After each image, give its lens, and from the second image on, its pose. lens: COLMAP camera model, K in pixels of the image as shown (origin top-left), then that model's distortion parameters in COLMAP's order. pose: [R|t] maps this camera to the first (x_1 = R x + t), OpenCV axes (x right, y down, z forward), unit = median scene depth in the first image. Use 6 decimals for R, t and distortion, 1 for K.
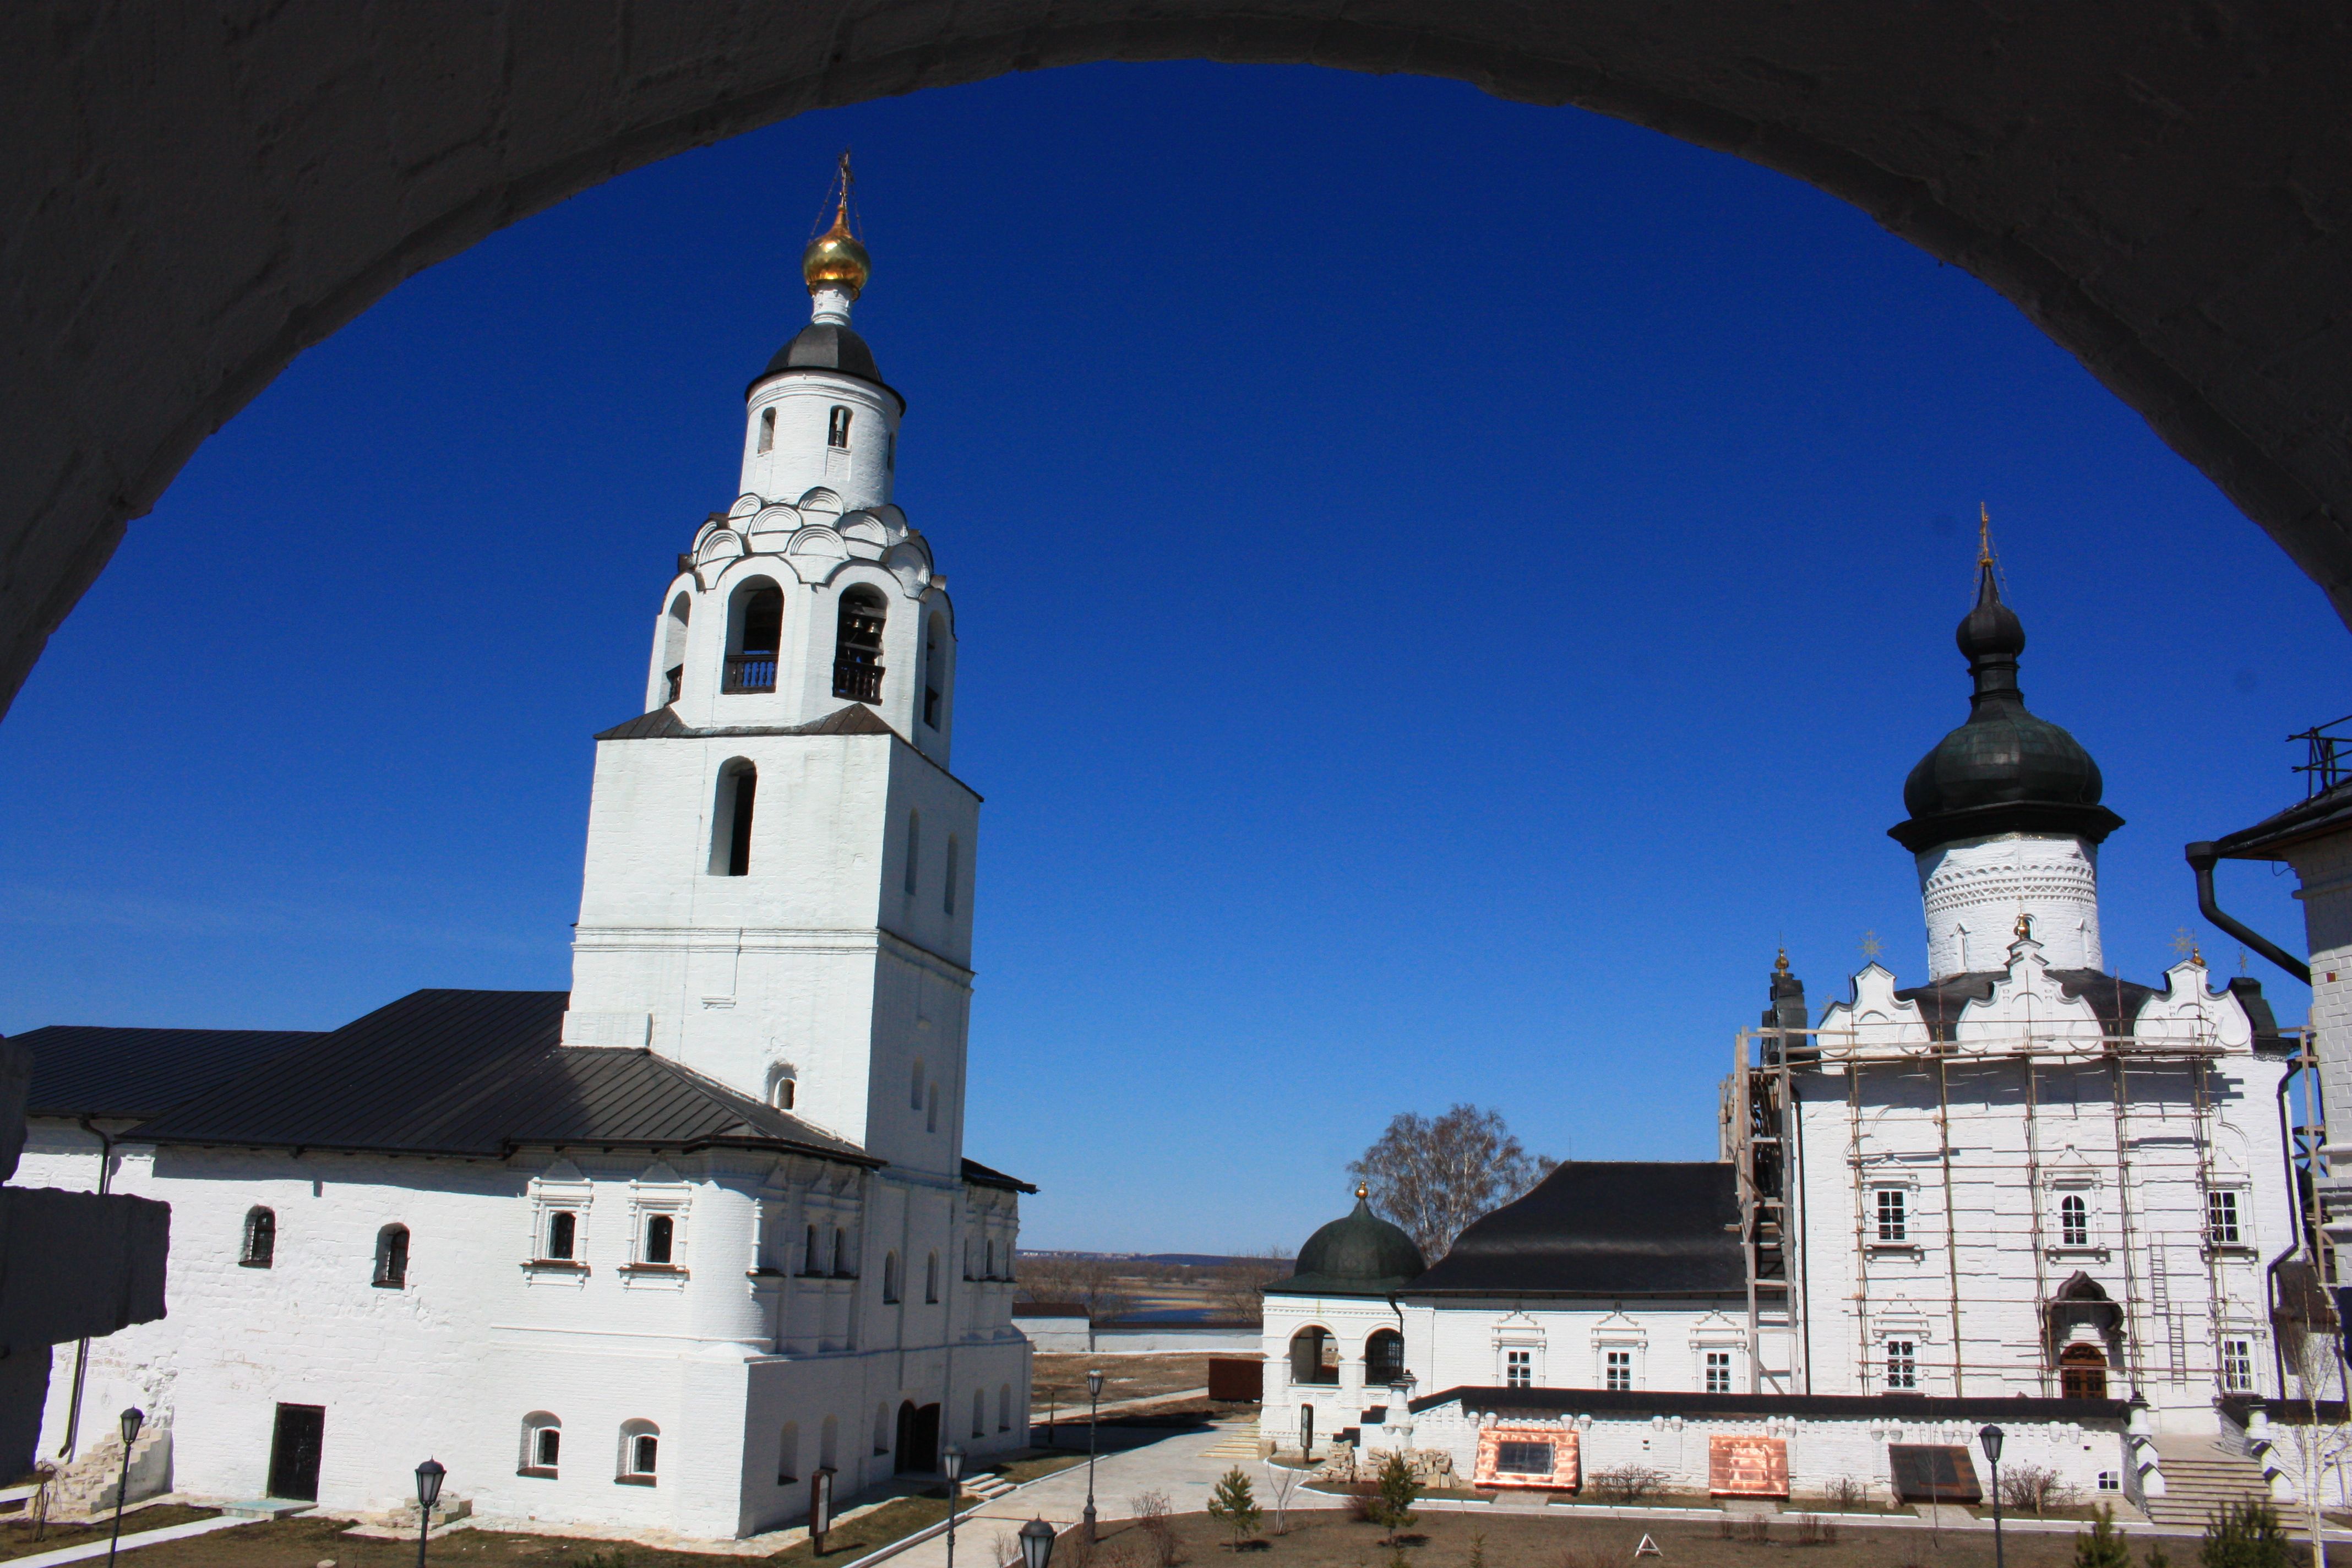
lens RADIAL K [[1964.3, 0, 1176.0], [0, 1964.3, 784.0], [0, 0, 1]] dist [-0.154159, 0.127083]
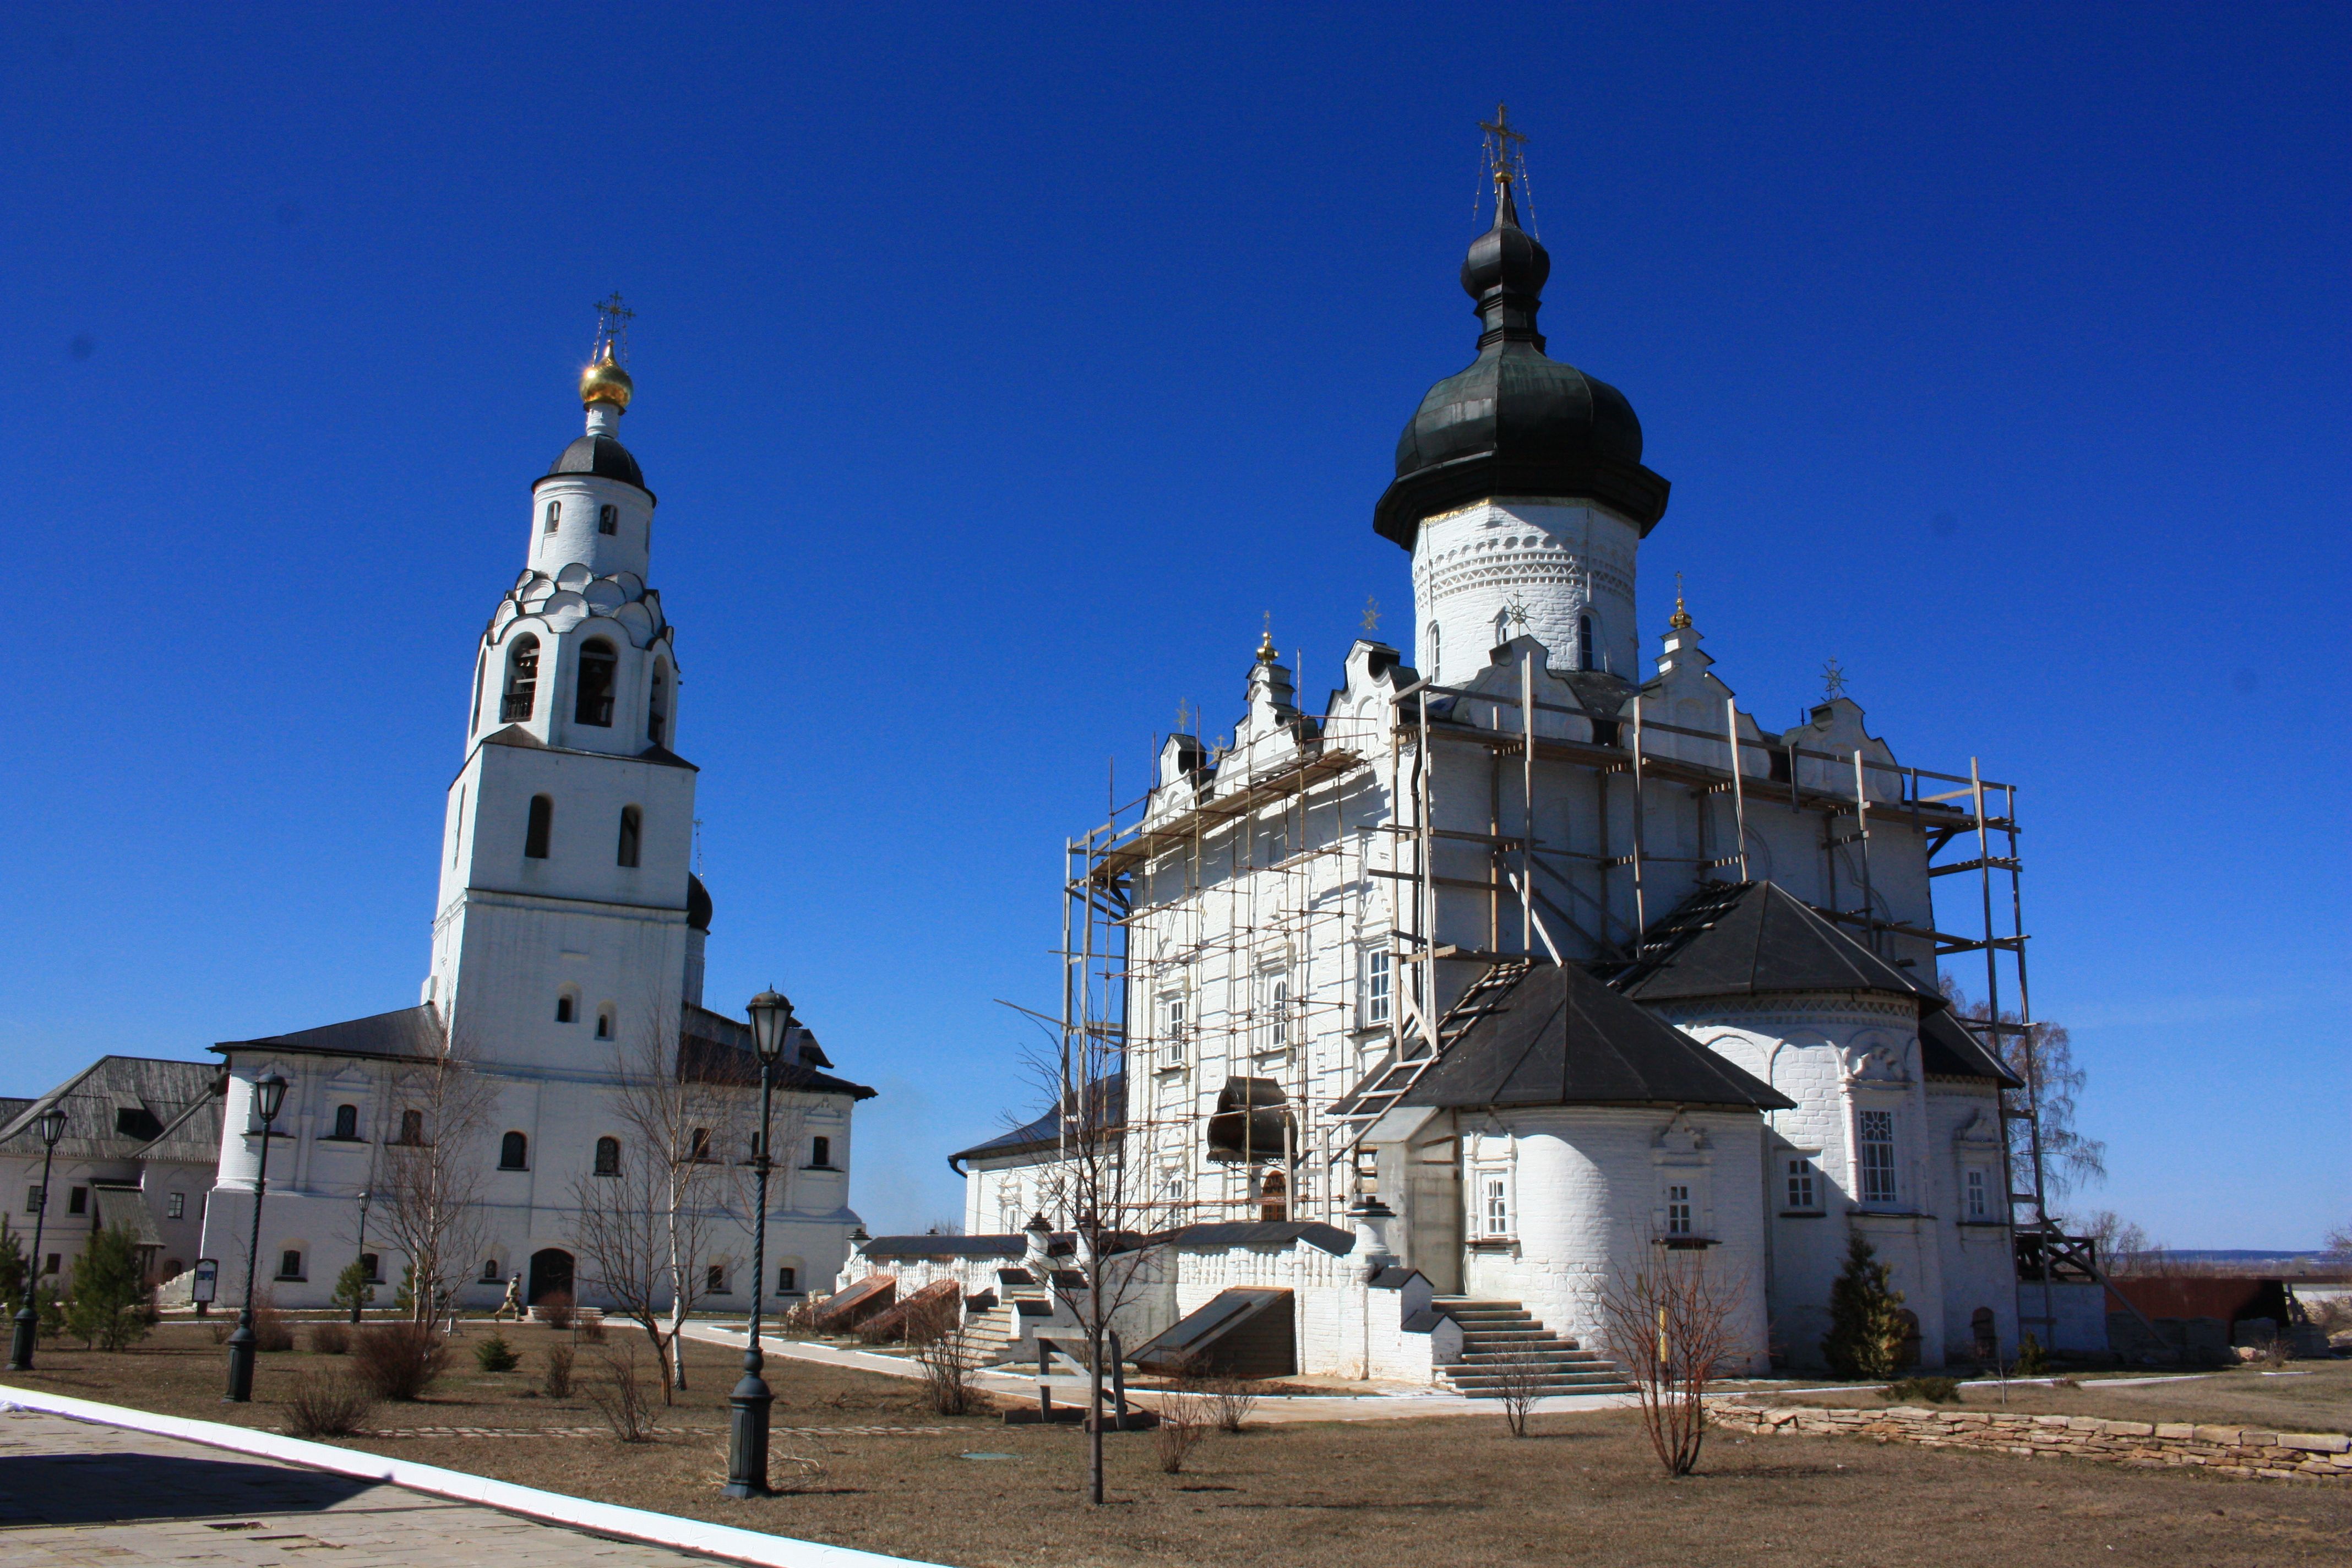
lens RADIAL K [[1964.3, 0, 1176.0], [0, 1964.3, 784.0], [0, 0, 1]] dist [-0.154159, 0.127083]
pose [[0.627362, -0.205438, -0.751140, 1.043556], [0.190659, 0.975739, -0.107626, 0.214583], [0.755027, -0.075691, 0.651310, 0.461903]]
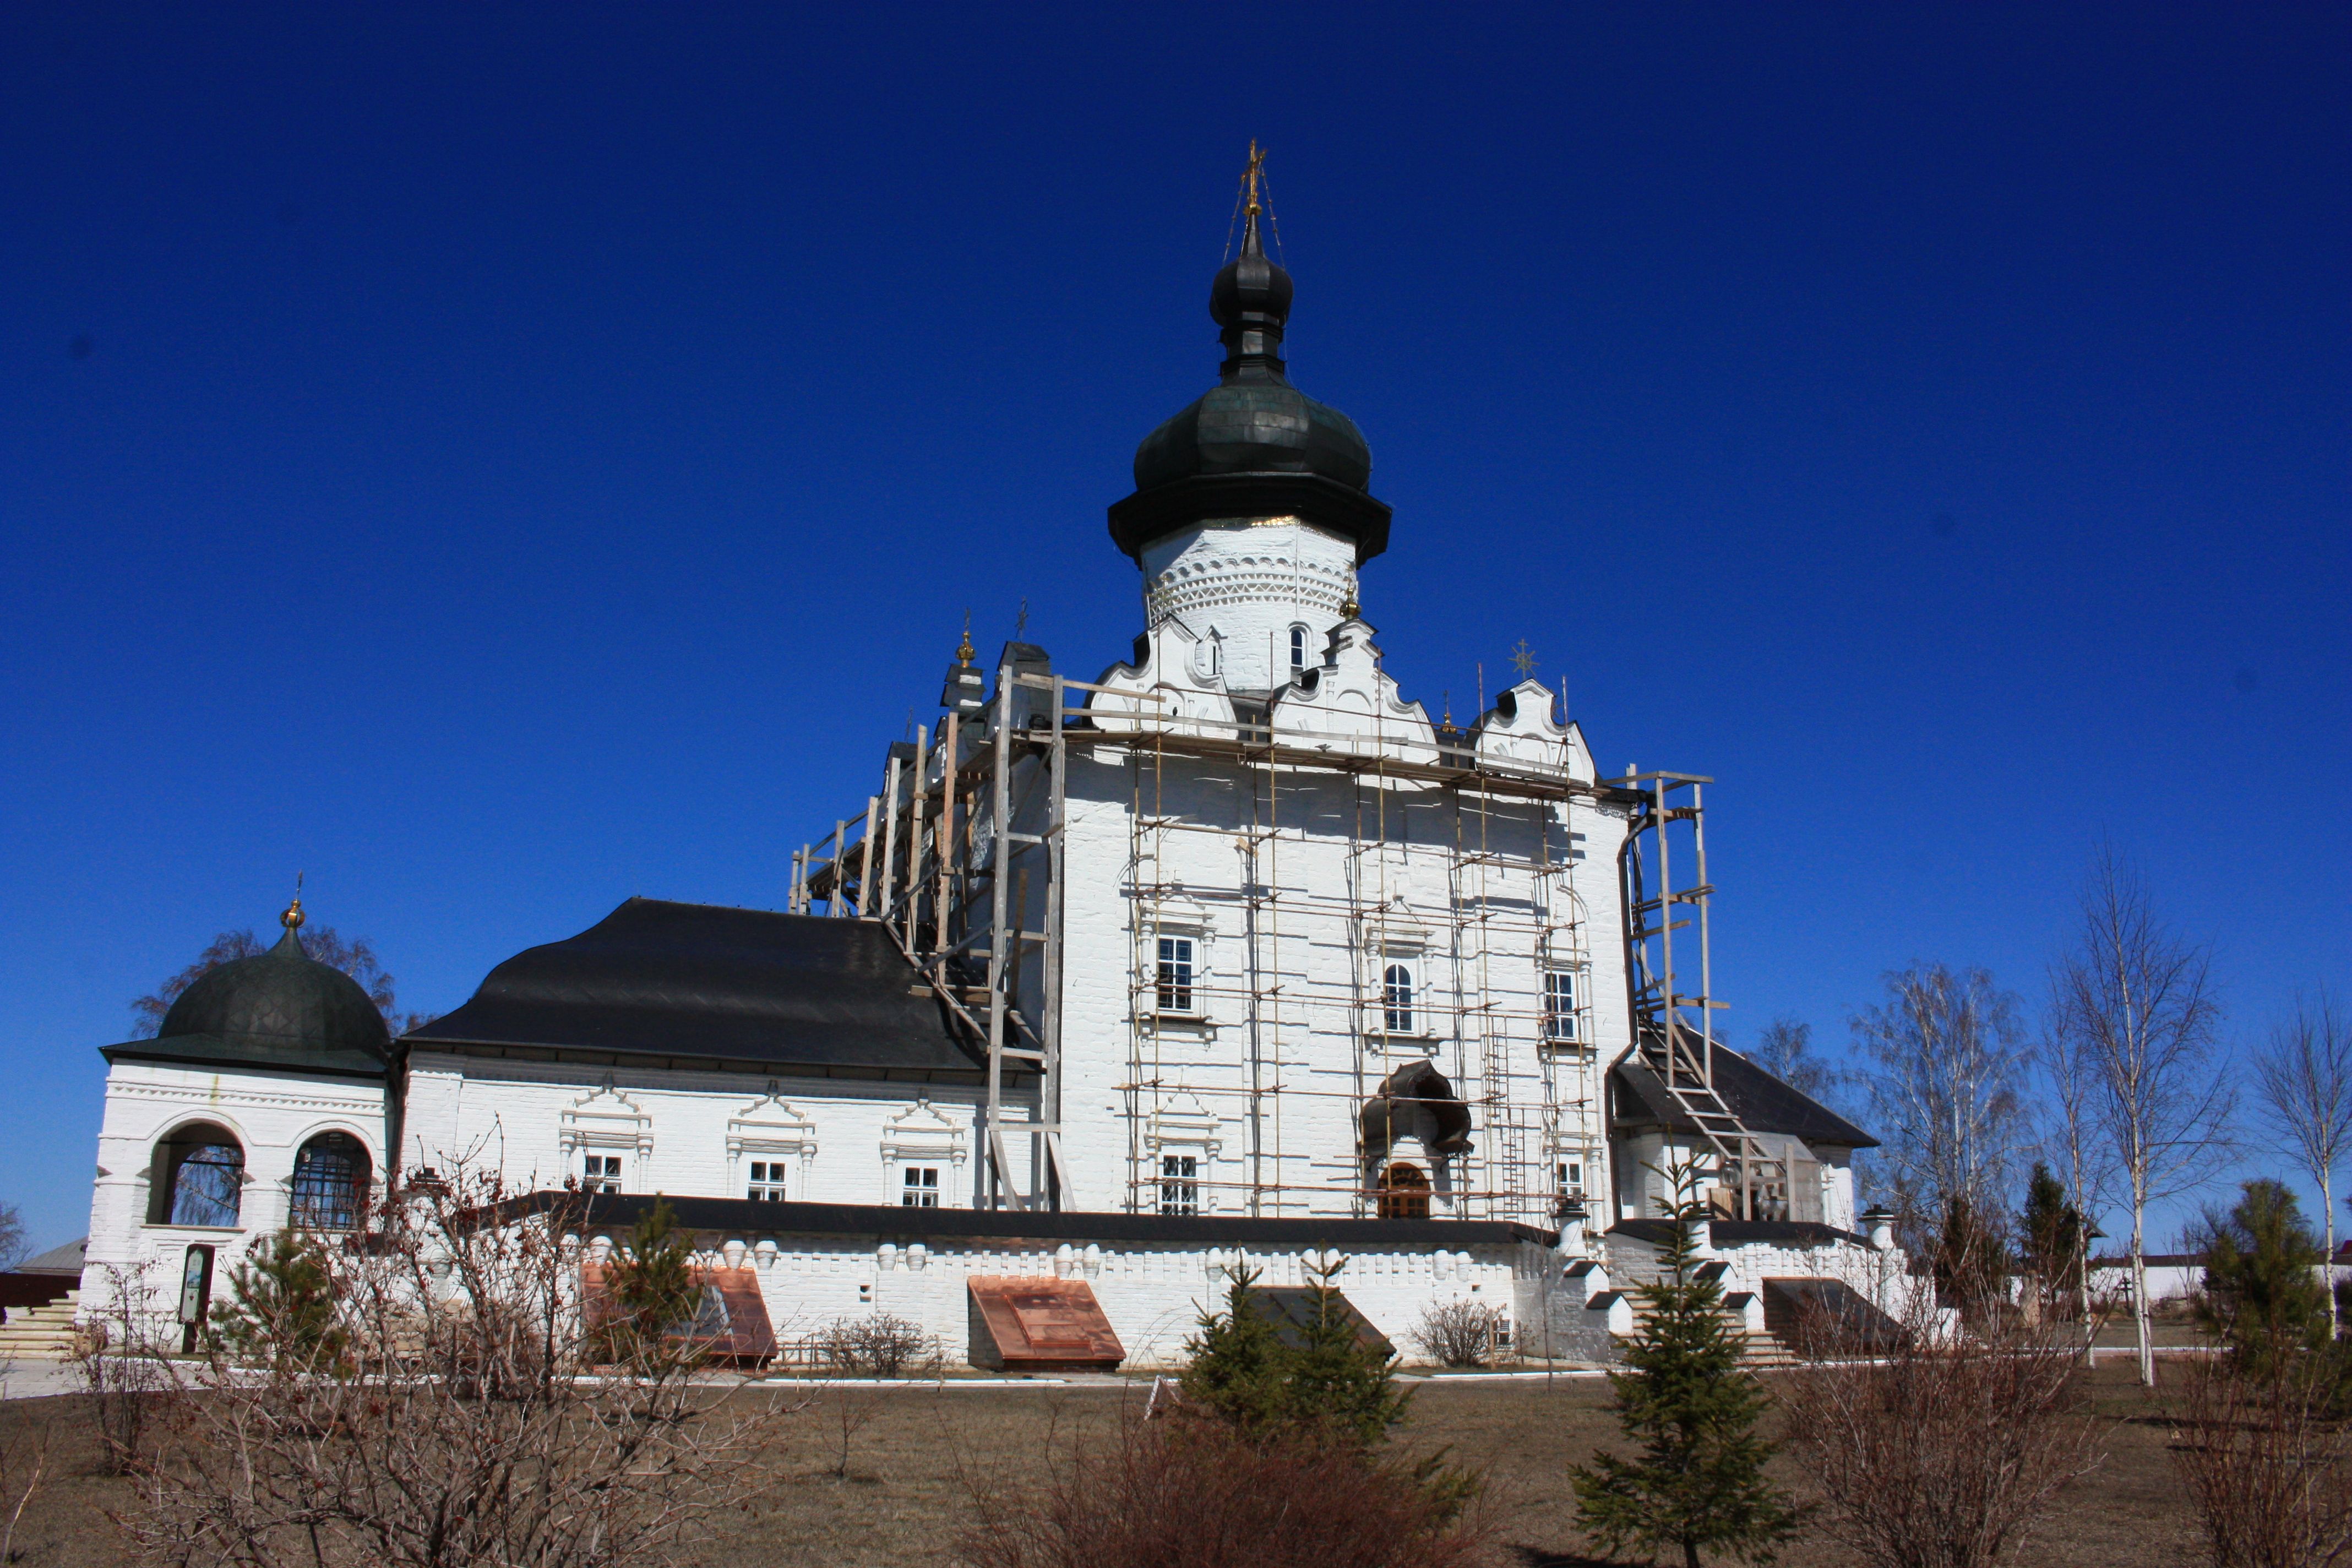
lens RADIAL K [[1964.3, 0, 1176.0], [0, 1964.3, 784.0], [0, 0, 1]] dist [-0.154159, 0.127083]
pose [[0.794654, 0.137808, 0.591214, -0.047727], [-0.130050, 0.989928, -0.055946, 0.199849], [-0.592969, -0.032430, 0.804572, 0.447088]]
